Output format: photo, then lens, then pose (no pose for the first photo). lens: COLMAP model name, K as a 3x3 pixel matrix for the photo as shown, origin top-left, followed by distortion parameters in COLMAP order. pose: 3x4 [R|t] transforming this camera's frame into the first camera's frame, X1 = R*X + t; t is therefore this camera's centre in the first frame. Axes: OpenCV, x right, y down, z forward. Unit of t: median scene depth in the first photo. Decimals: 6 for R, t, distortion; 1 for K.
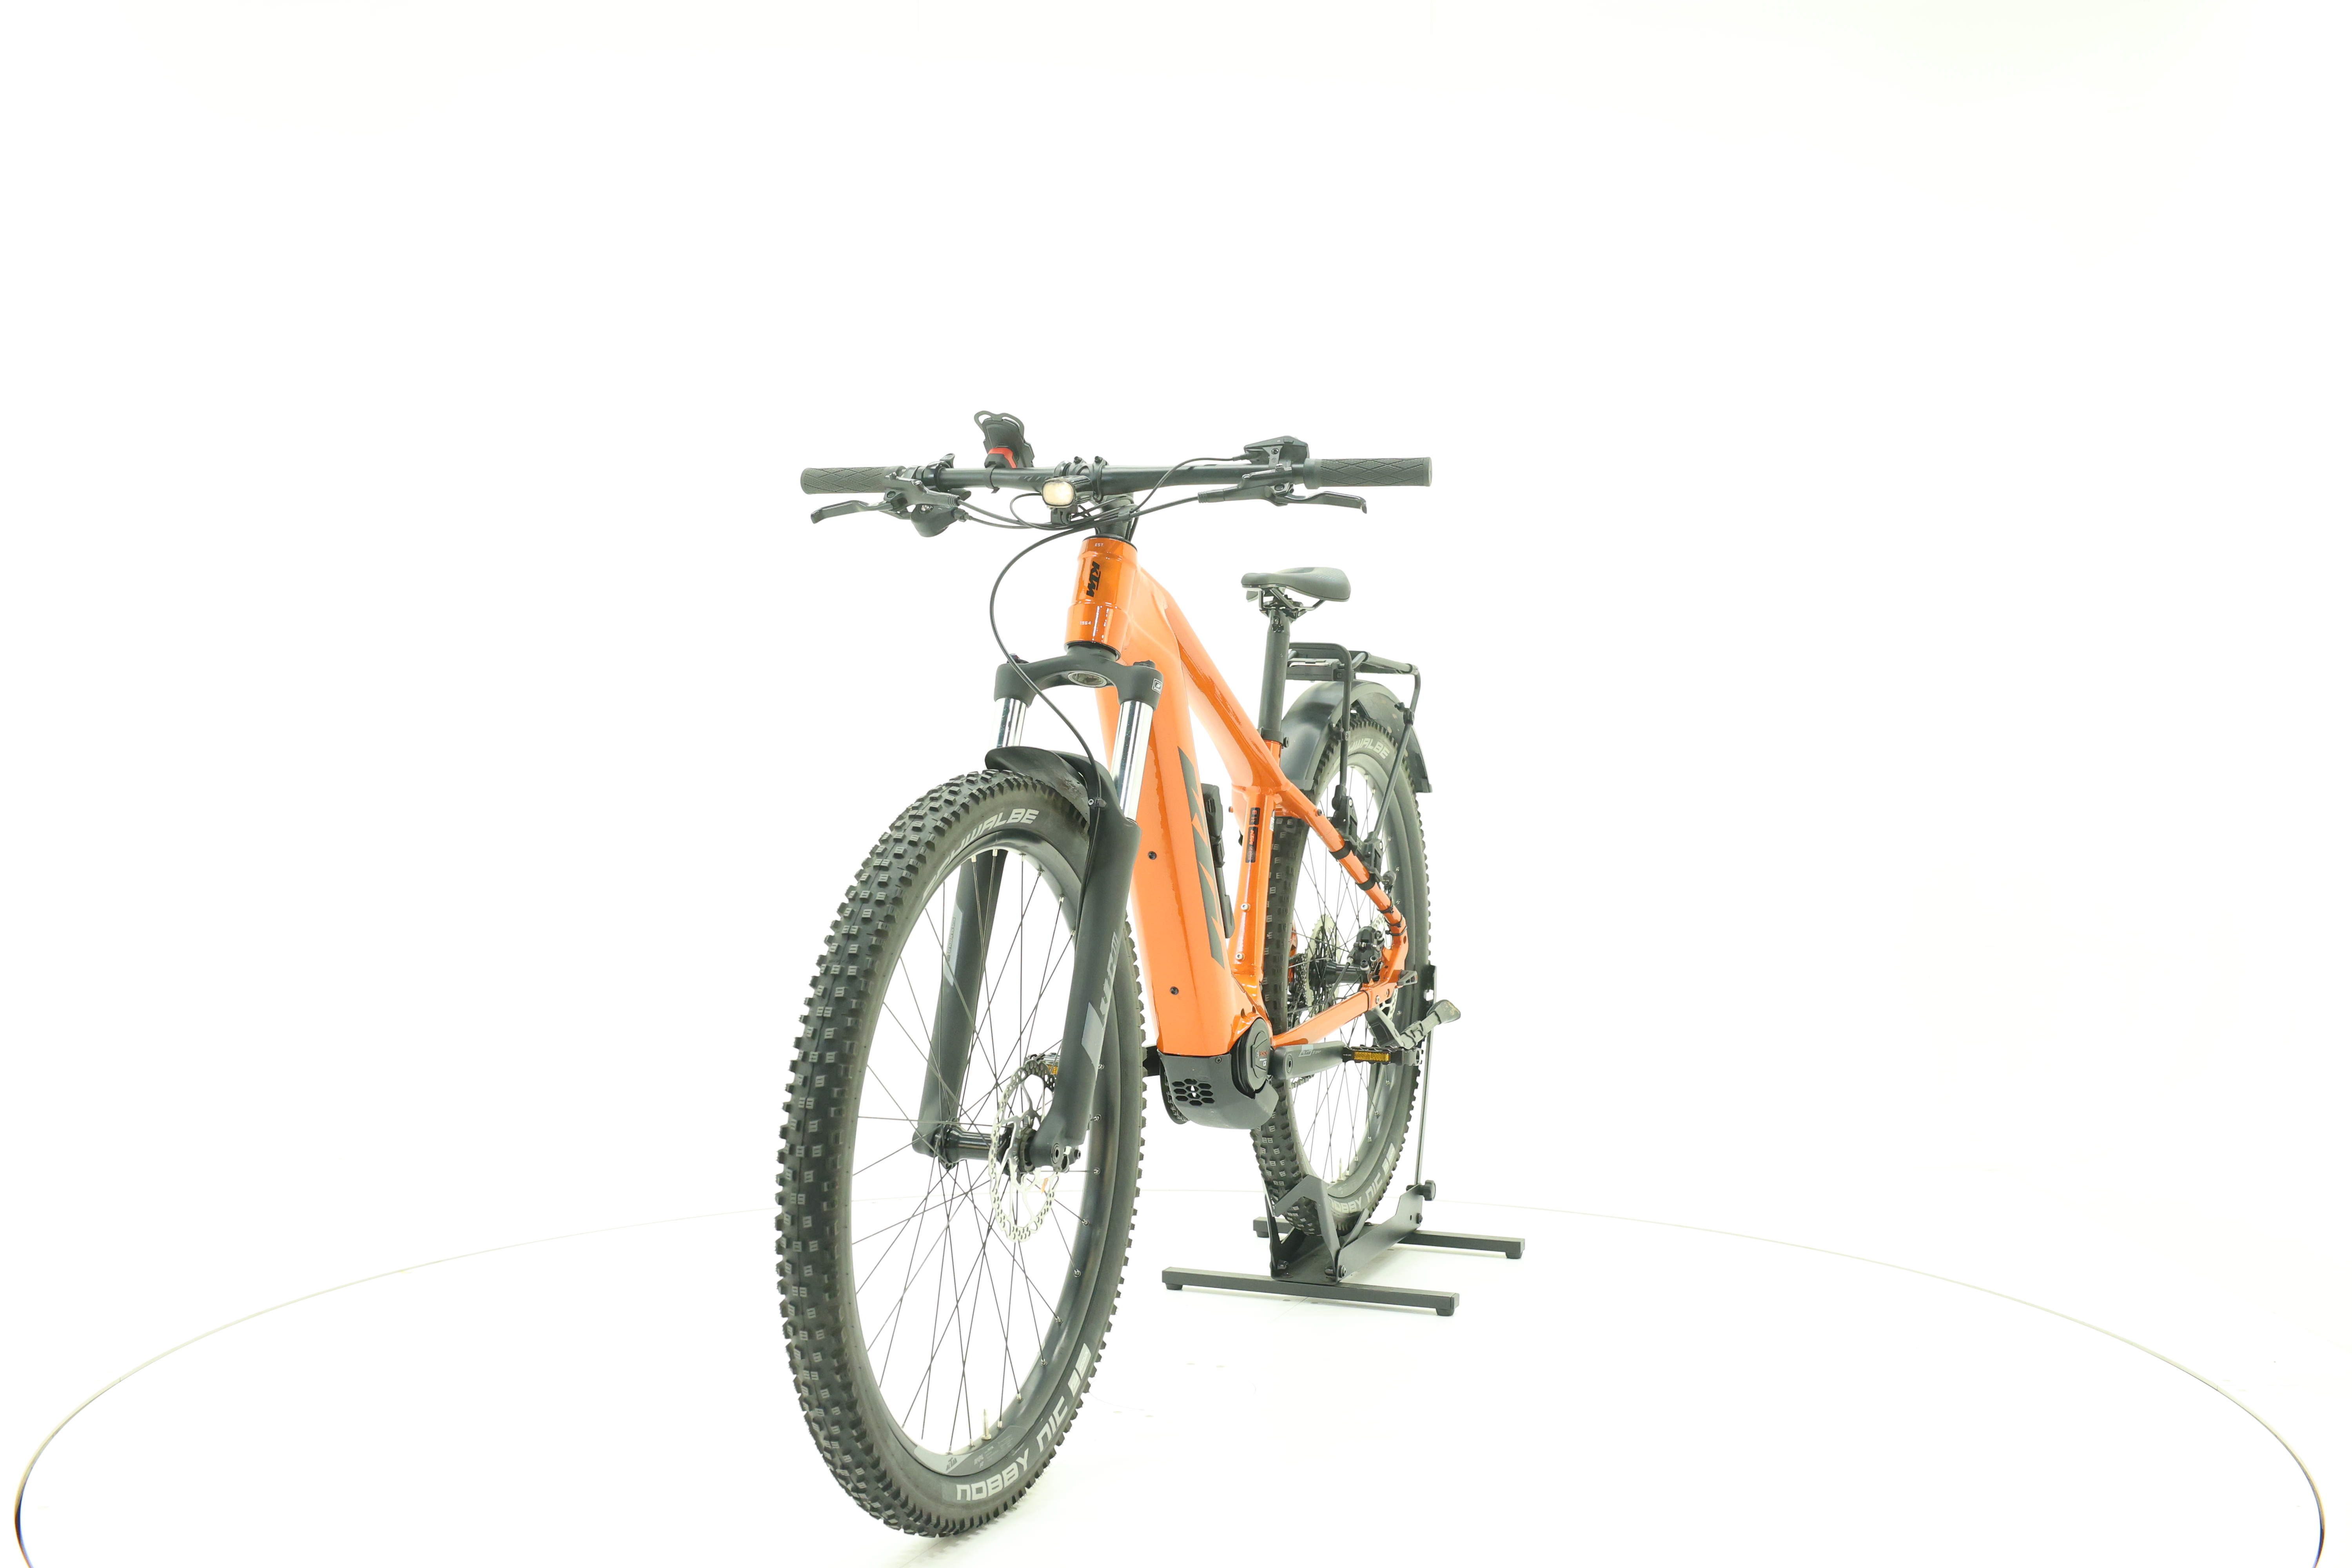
lens RADIAL K [[2491.0, 0, 1181.8], [0, 2491.0, 781.0], [0, 0, 1]] dist [-0.007071, 0.000000]
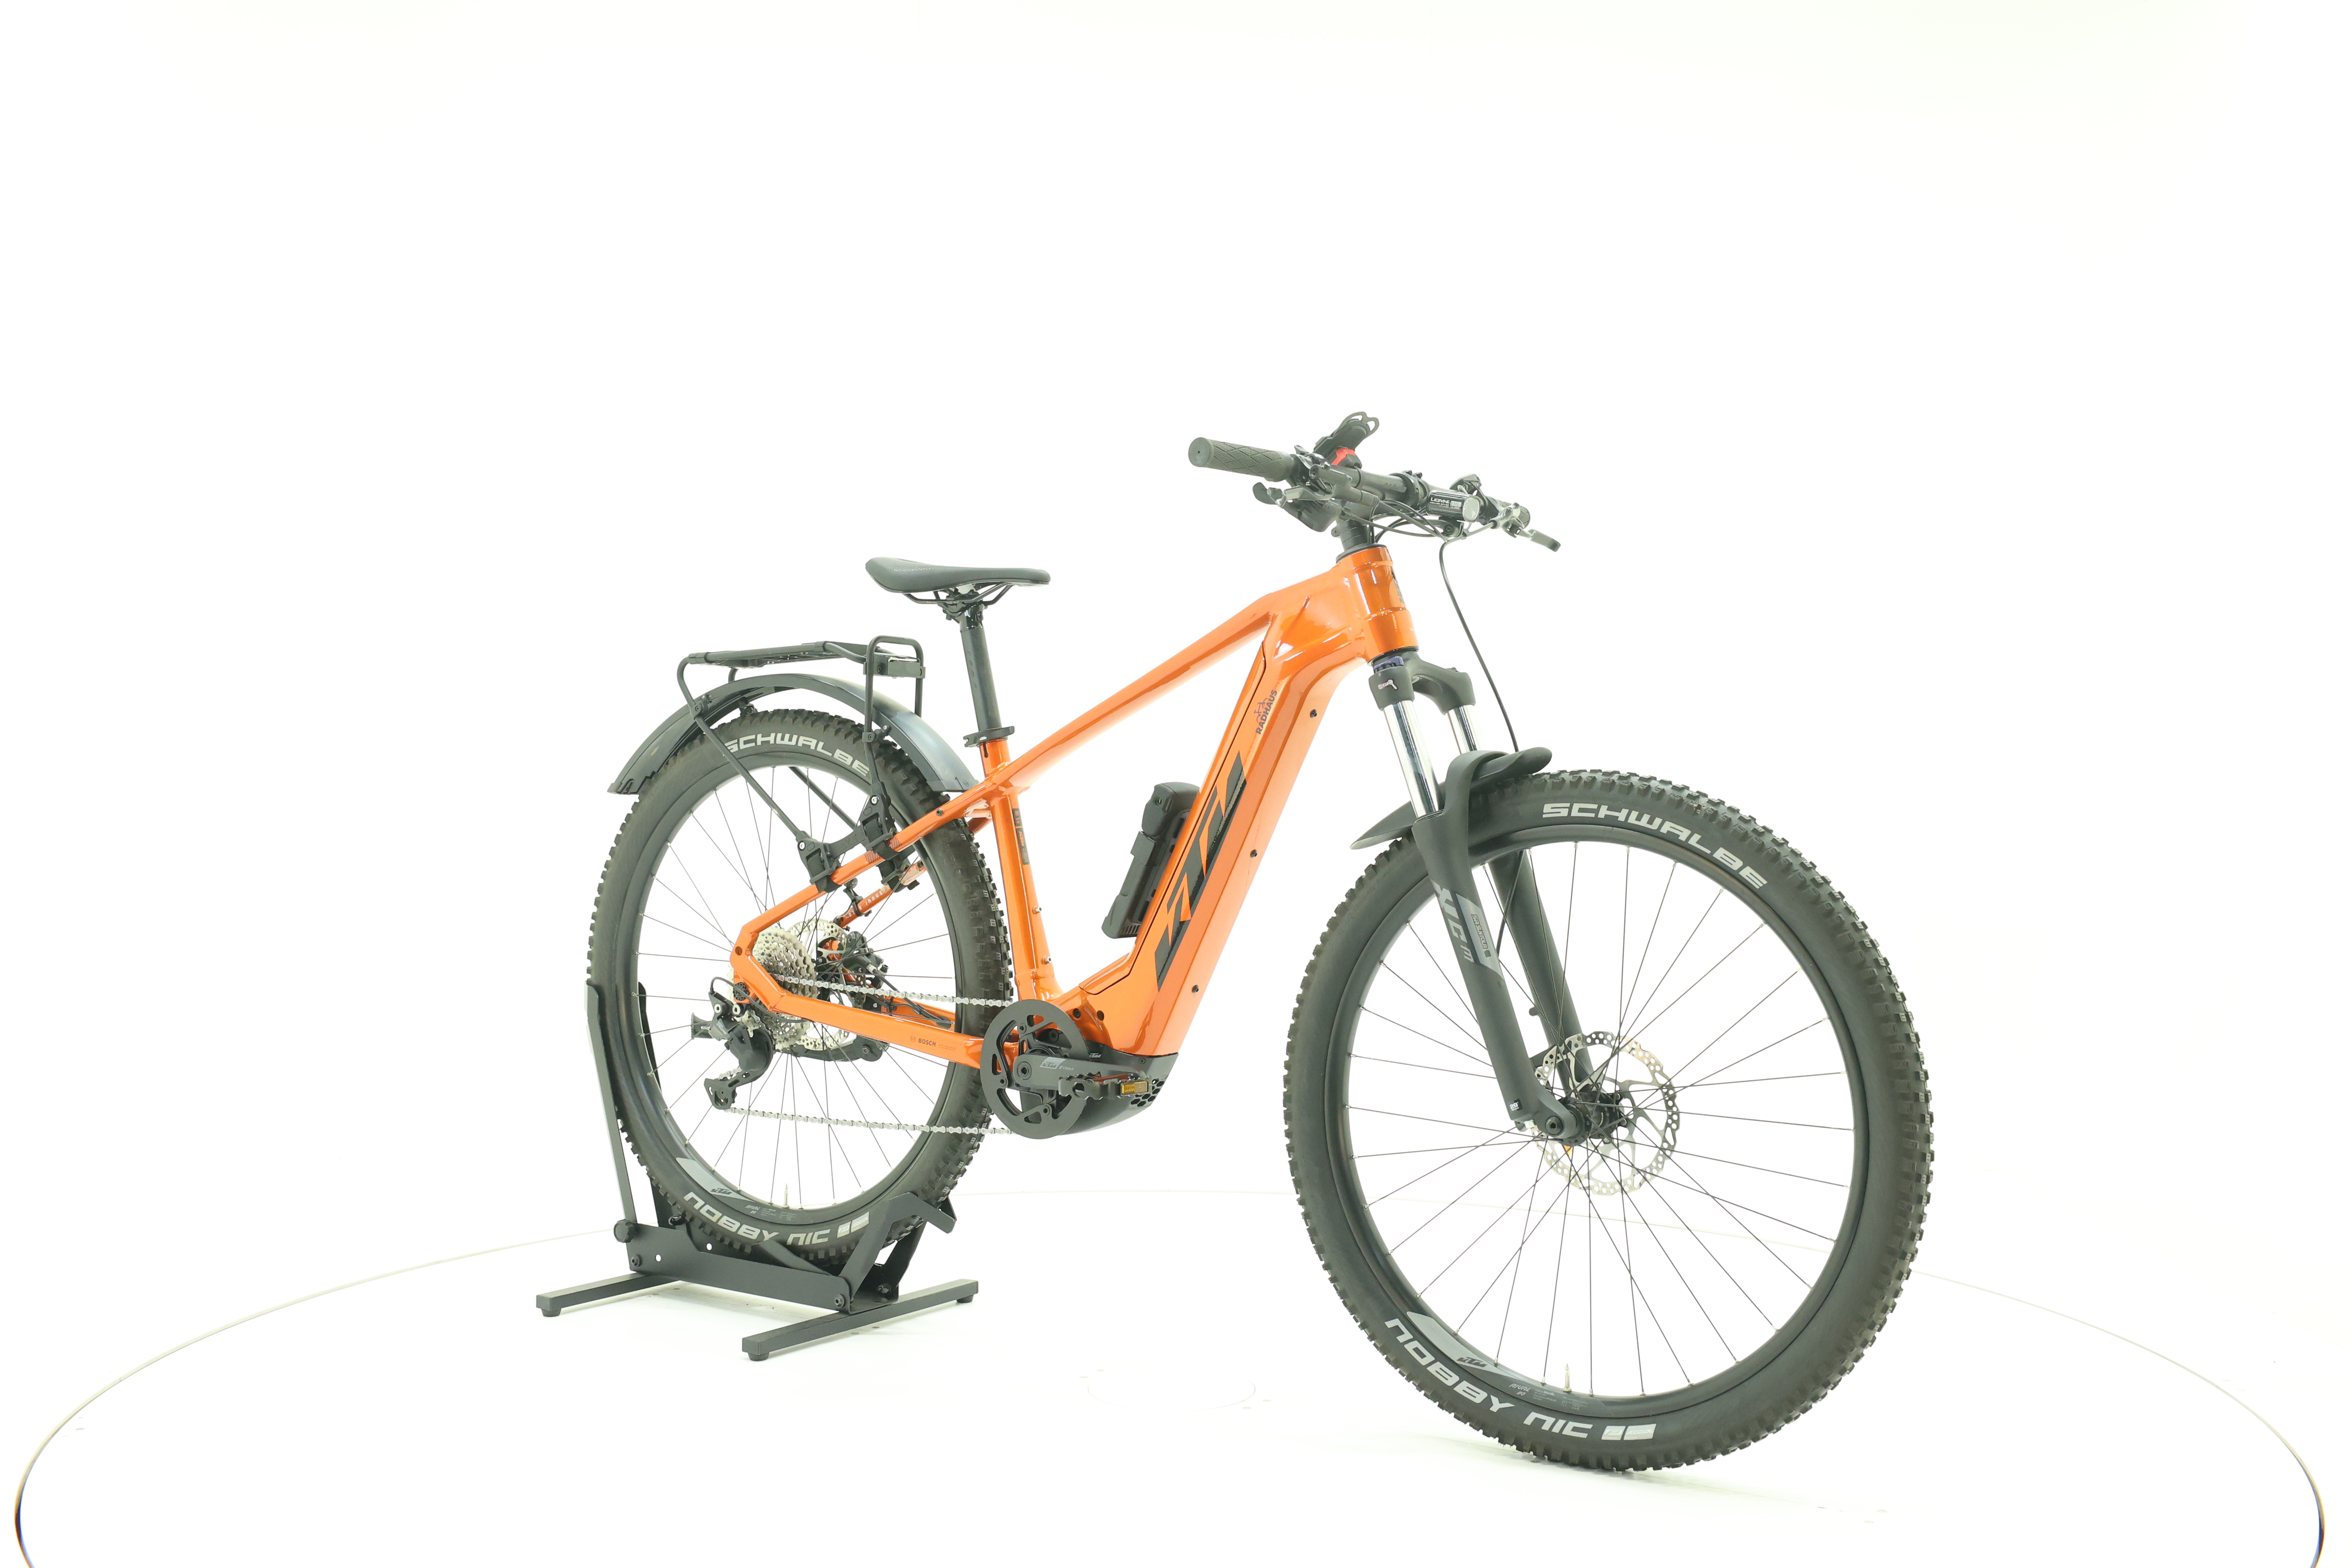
lens RADIAL K [[2491.0, 0, 1177.8], [0, 2491.0, 784.0], [0, 0, 1]] dist [-0.007071, 0.000000]
pose [[0.235149, -0.022742, 0.971693, -1.072973], [0.015916, 0.999682, 0.019545, -0.020113], [-0.971829, 0.010870, 0.235436, 0.839912]]
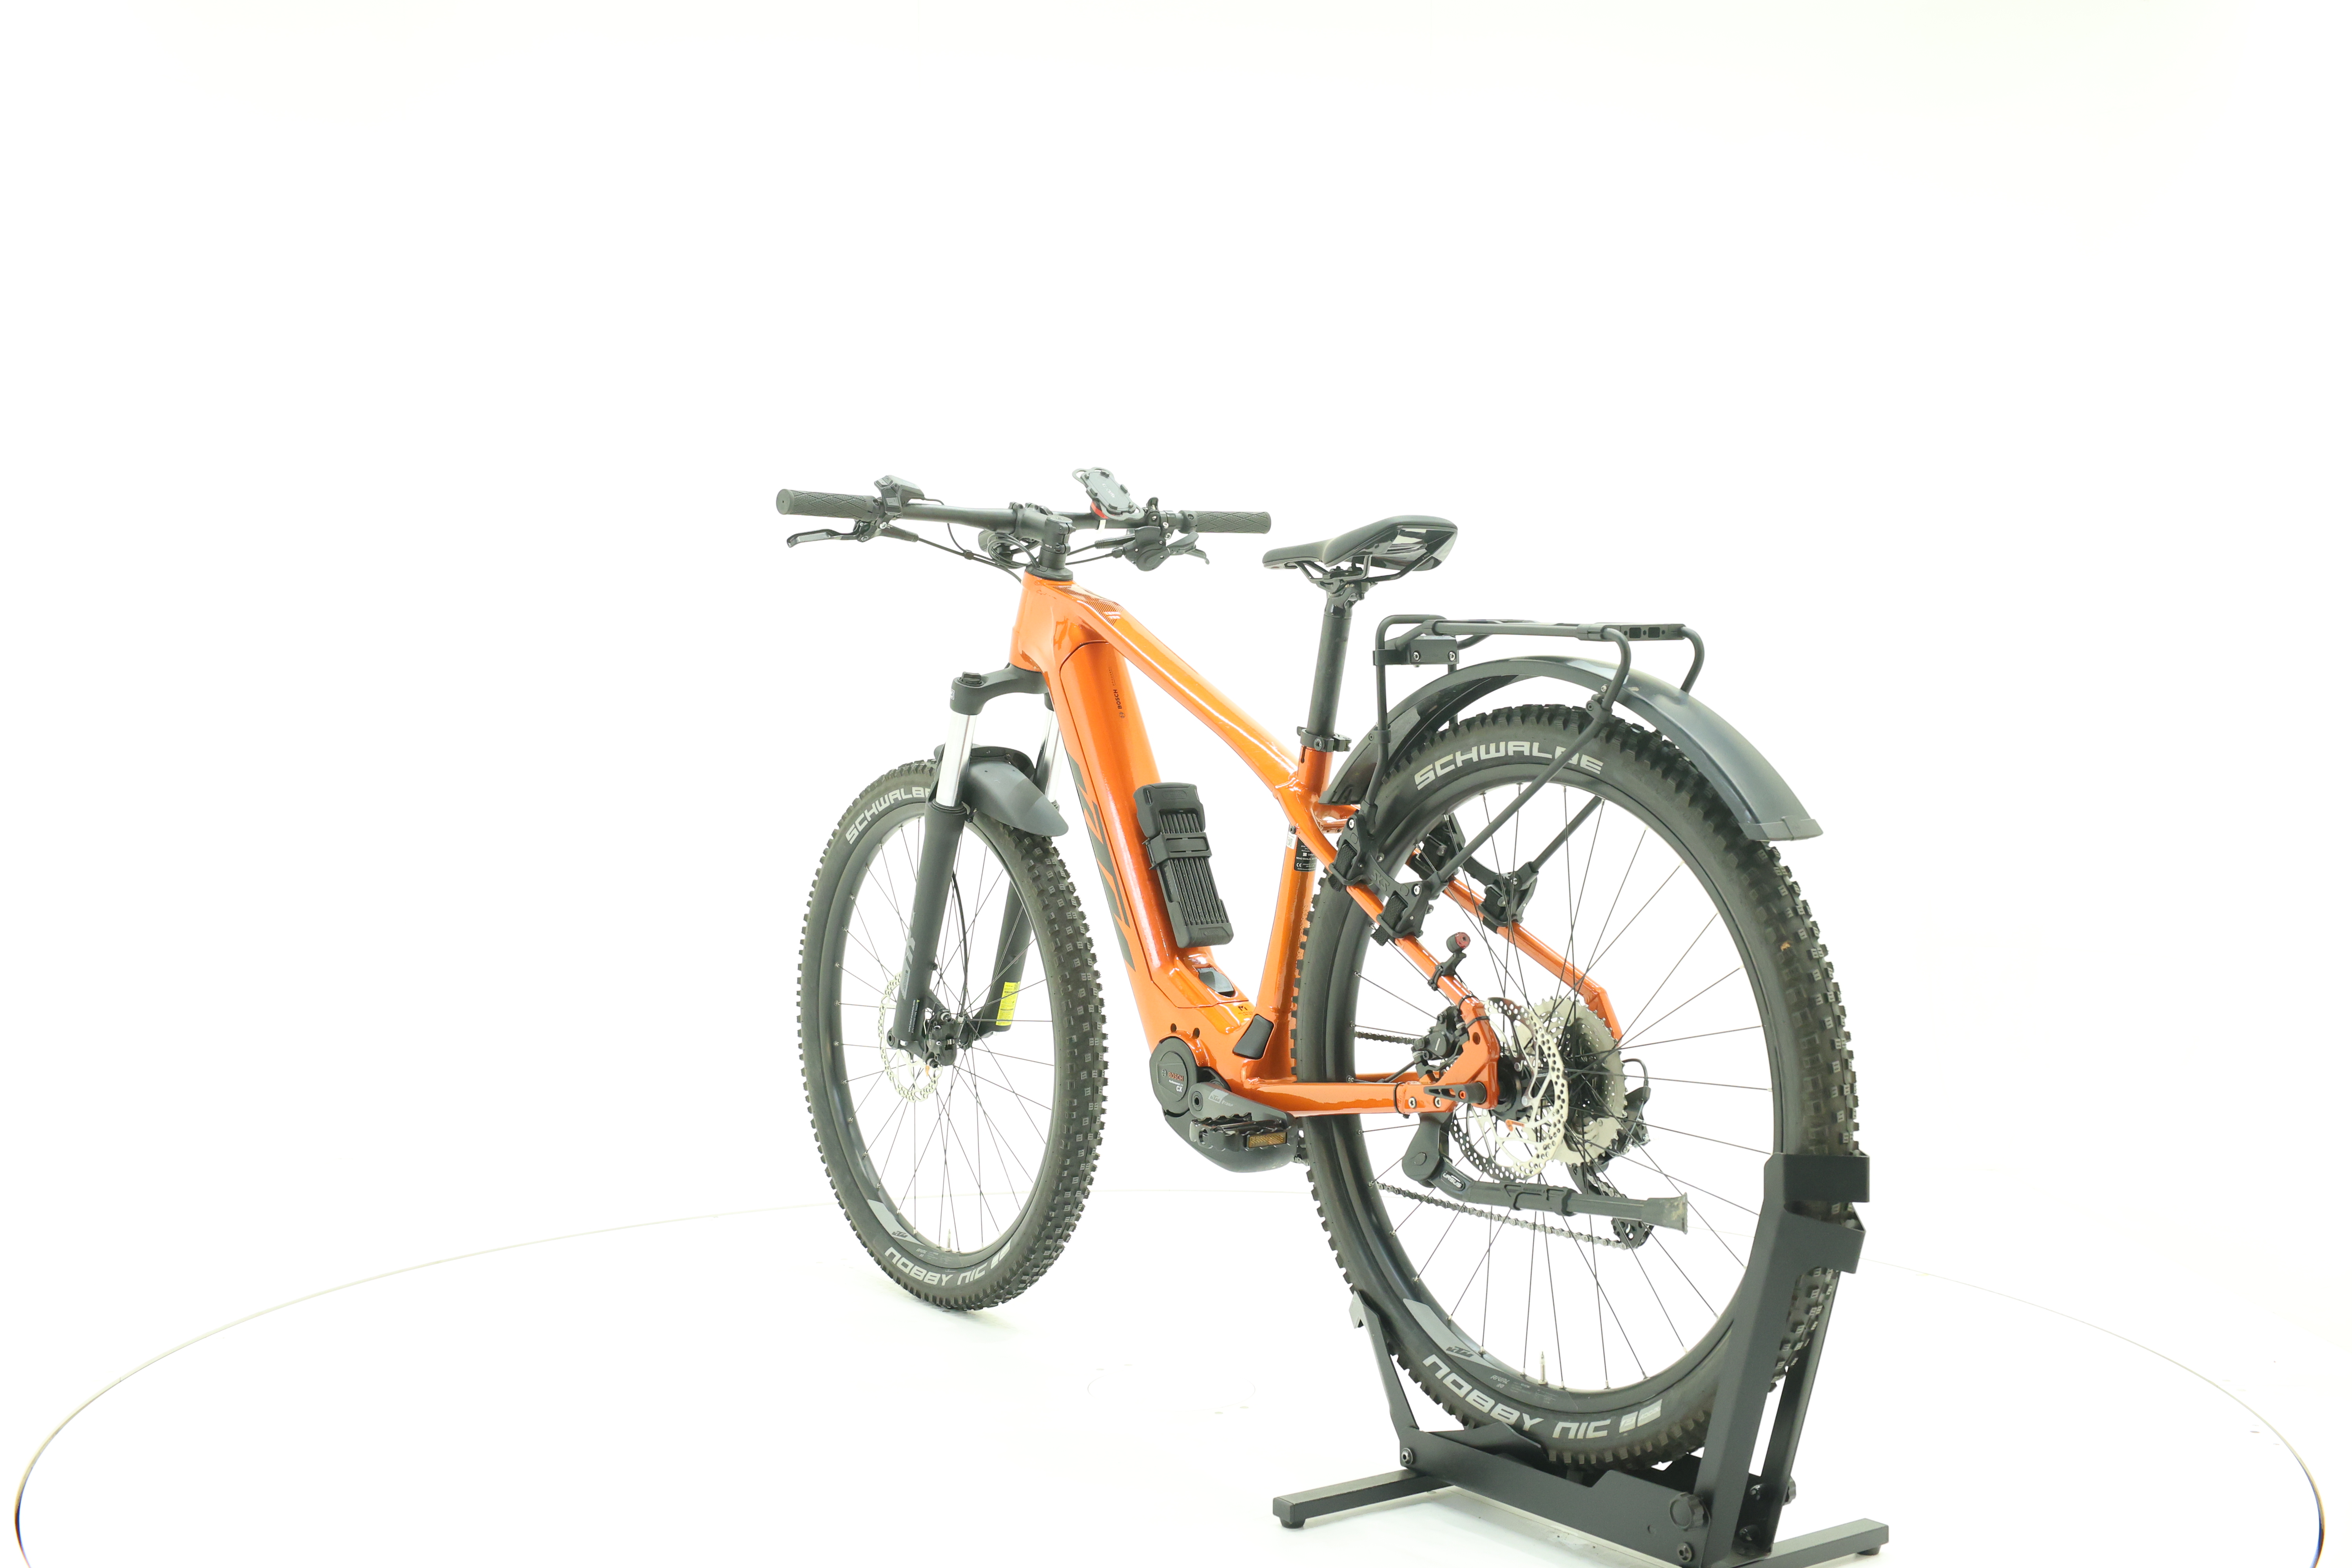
lens RADIAL K [[2491.0, 0, 1183.4], [0, 2491.0, 775.3], [0, 0, 1]] dist [-0.007071, 0.000000]
pose [[-0.541709, 0.008992, -0.840518, 0.920170], [-0.022476, 0.999430, 0.025178, -0.030393], [0.840265, 0.032531, -0.541199, 1.700702]]
